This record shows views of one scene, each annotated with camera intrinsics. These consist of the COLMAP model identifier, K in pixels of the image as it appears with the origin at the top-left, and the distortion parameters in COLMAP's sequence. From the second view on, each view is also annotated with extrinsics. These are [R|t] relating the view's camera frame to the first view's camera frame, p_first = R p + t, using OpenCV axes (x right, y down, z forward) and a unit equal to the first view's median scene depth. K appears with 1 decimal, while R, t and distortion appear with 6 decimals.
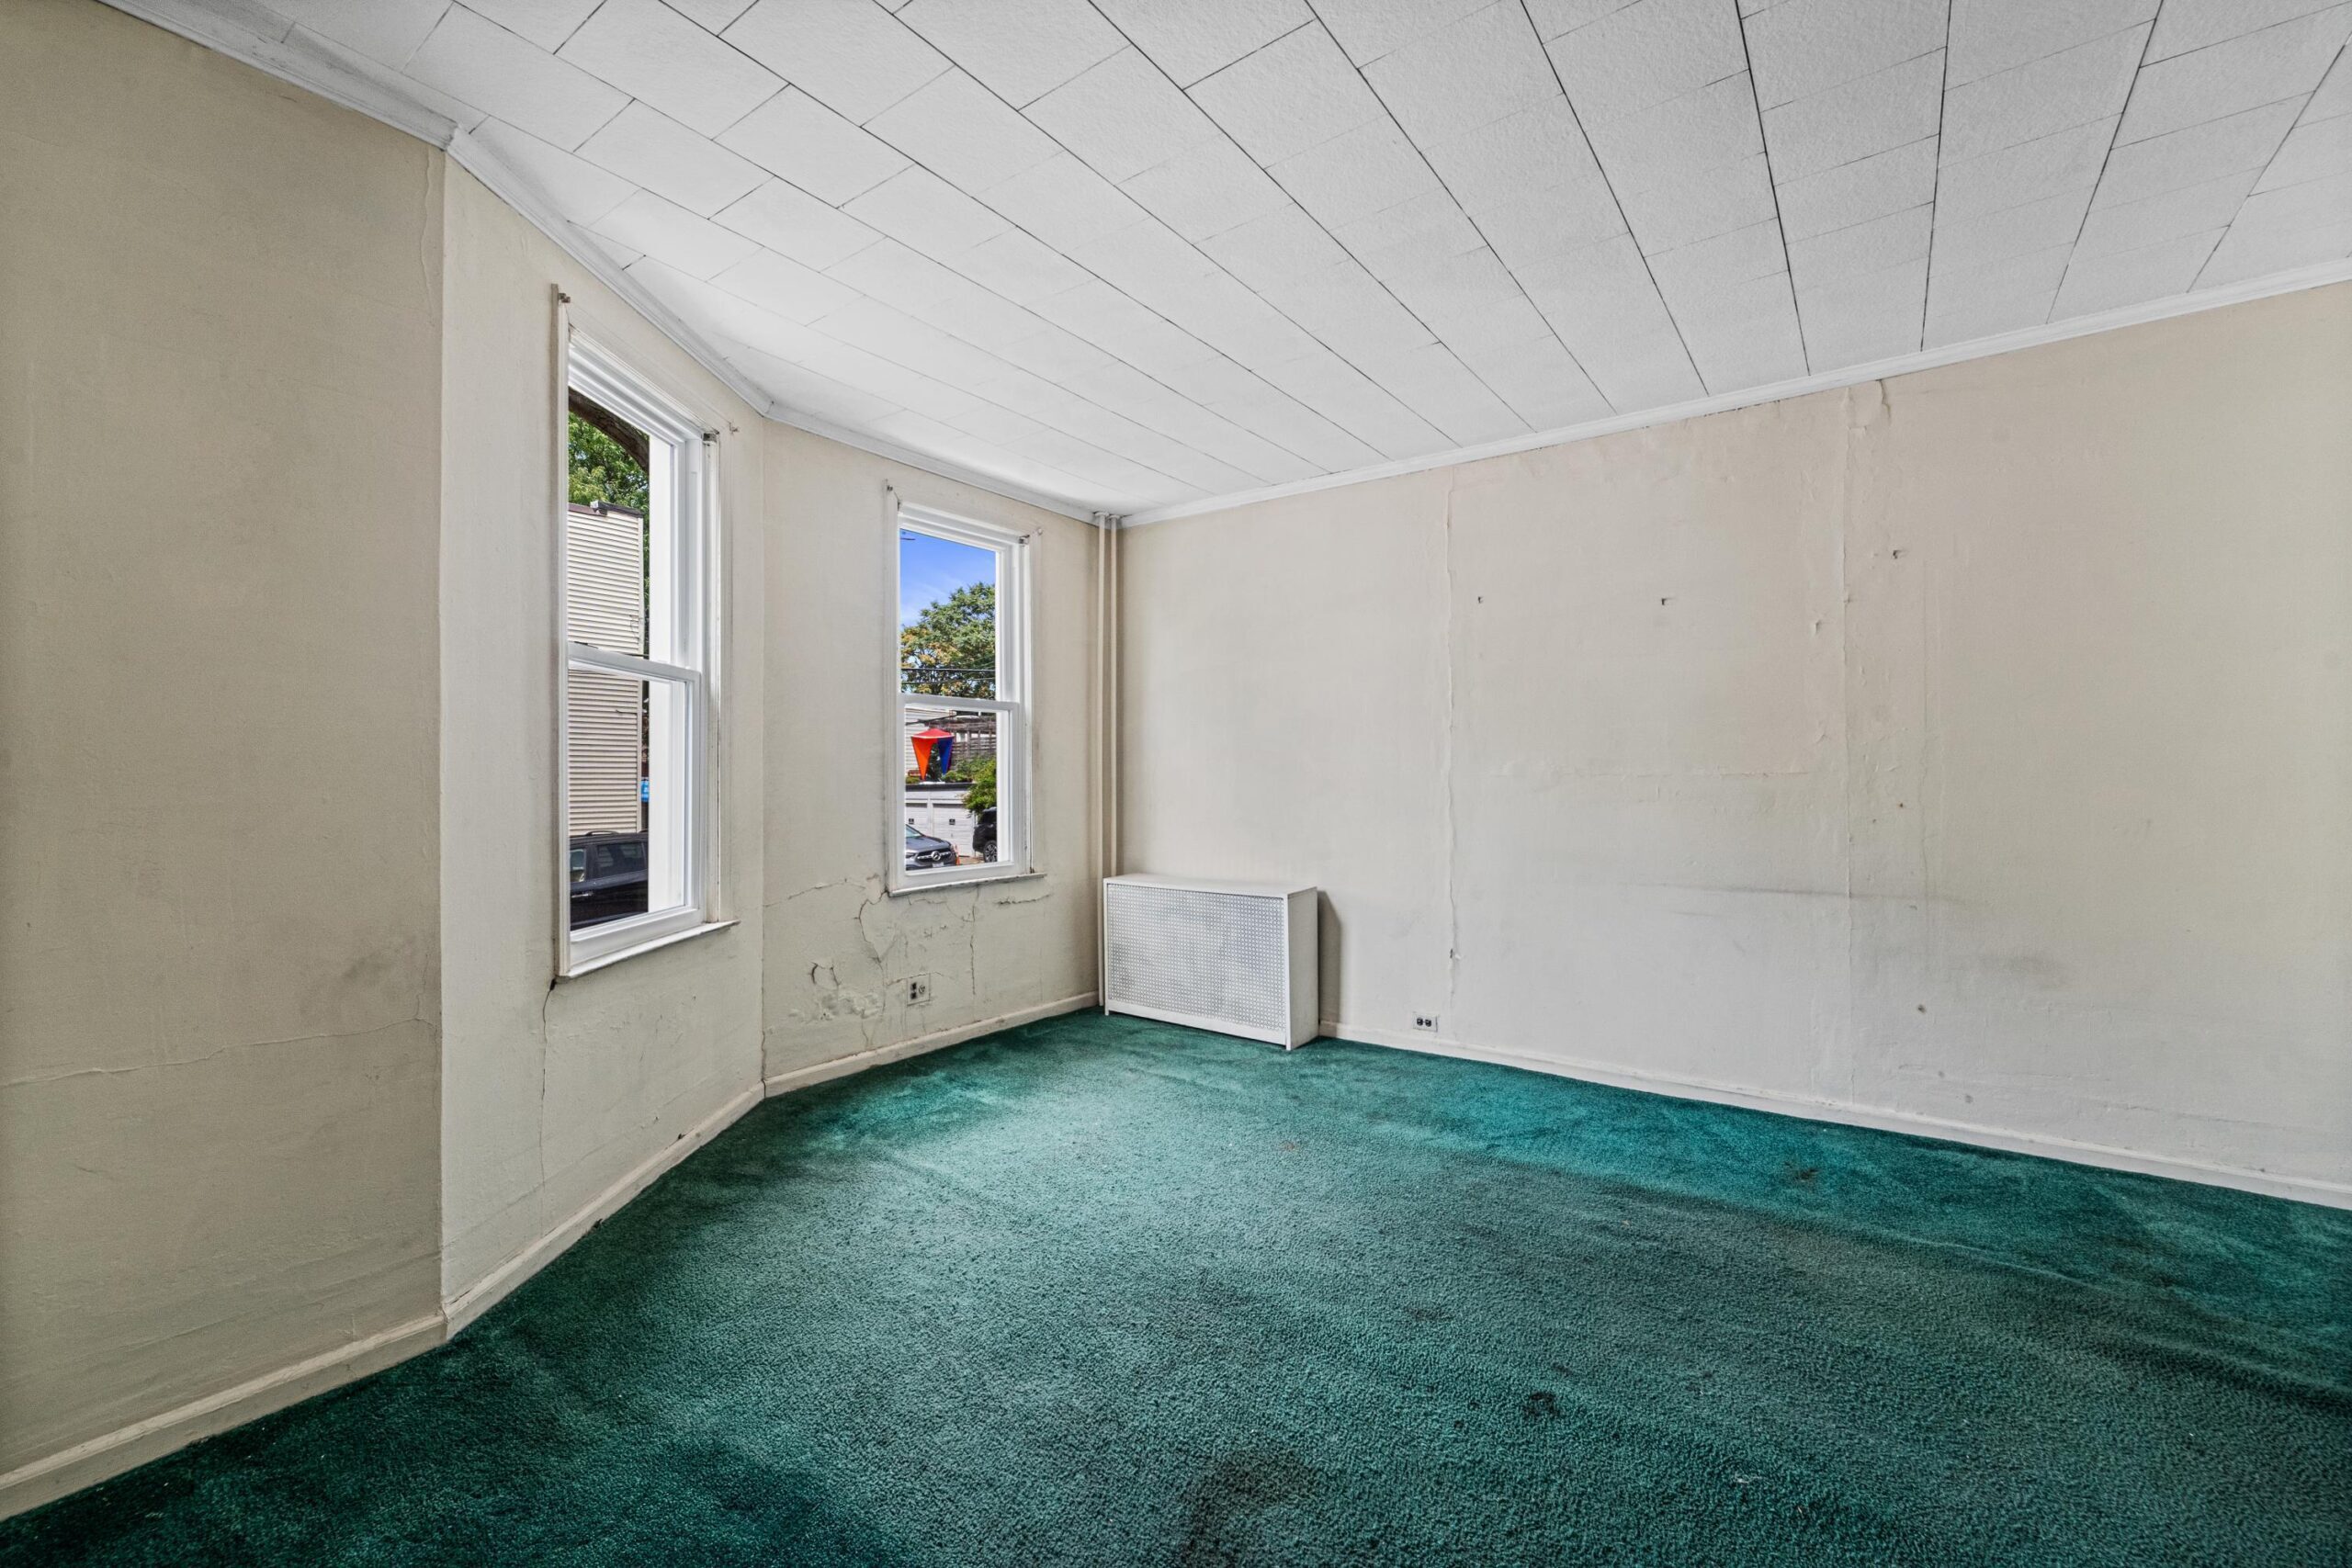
lens RADIAL K [[950.5, 0, 1175.0], [0, 950.5, 829.4], [0, 0, 1]] dist [-0.002395, -0.000377]
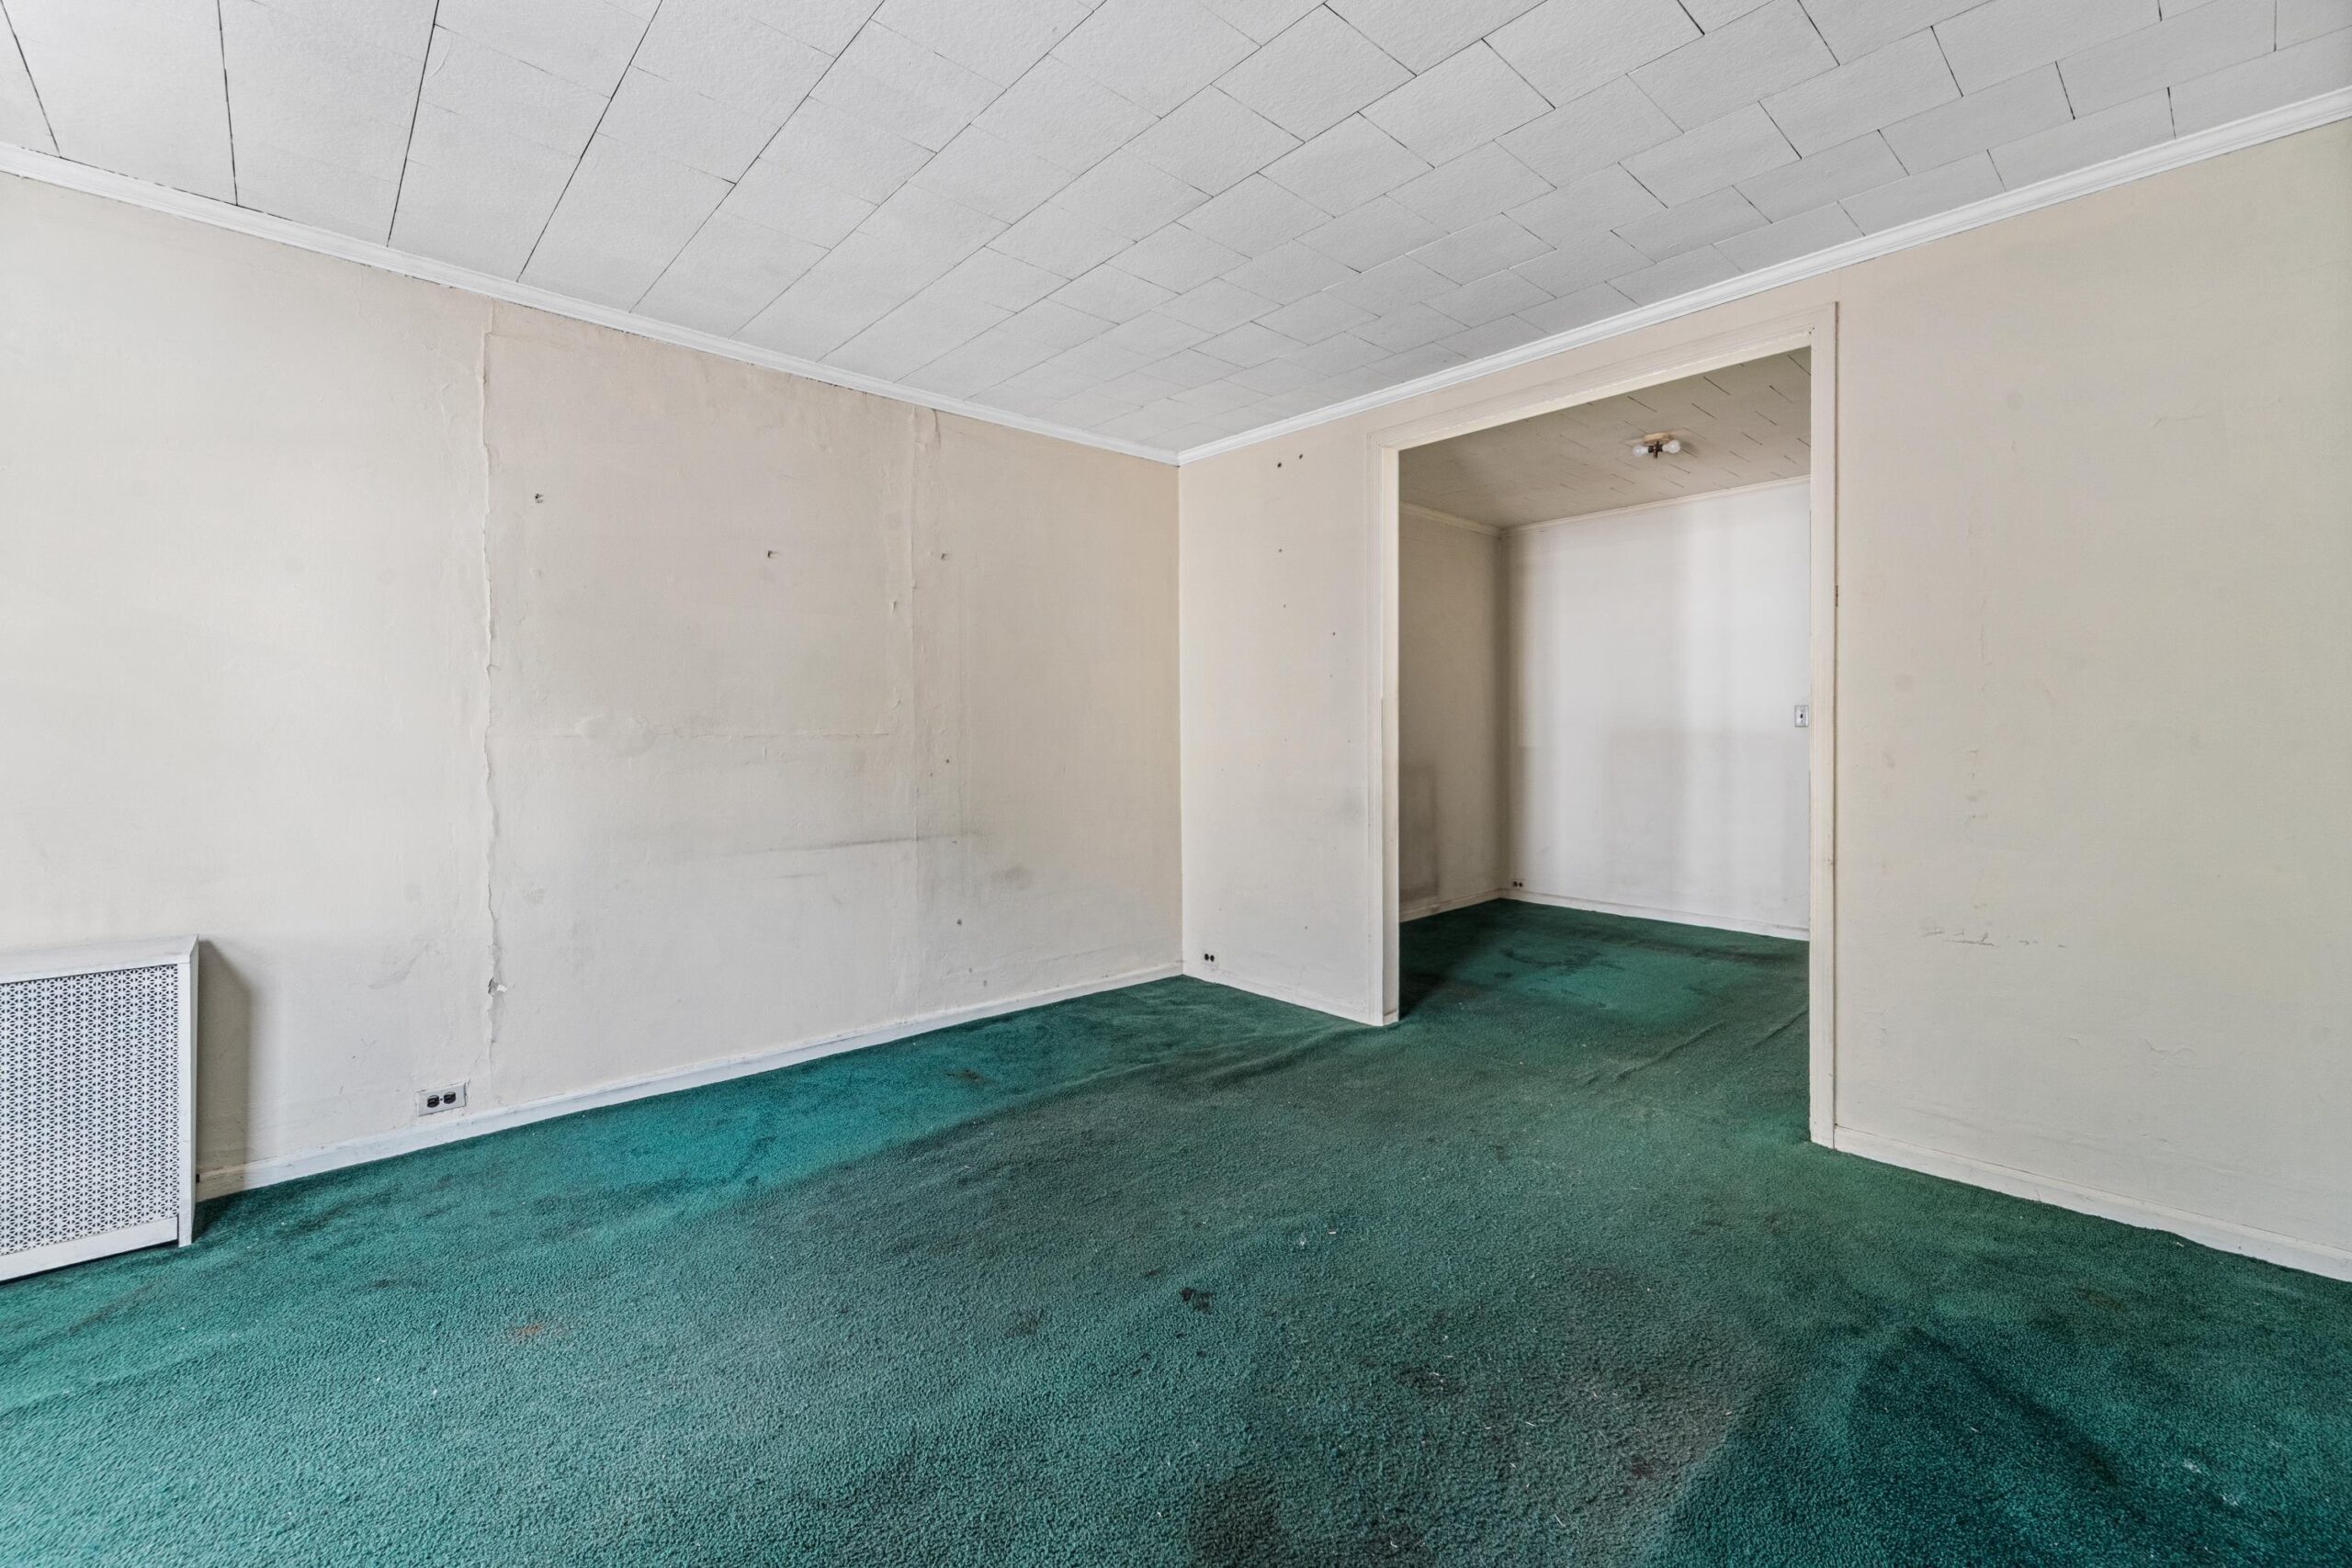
lens RADIAL K [[976.5, 0, 1191.8], [0, 976.5, 778.2], [0, 0, 1]] dist [0.001685, -0.000121]
pose [[0.185340, -0.037627, 0.981954, -0.412480], [0.056064, 0.998044, 0.027662, -0.019543], [-0.981074, 0.049925, 0.187087, 0.438835]]
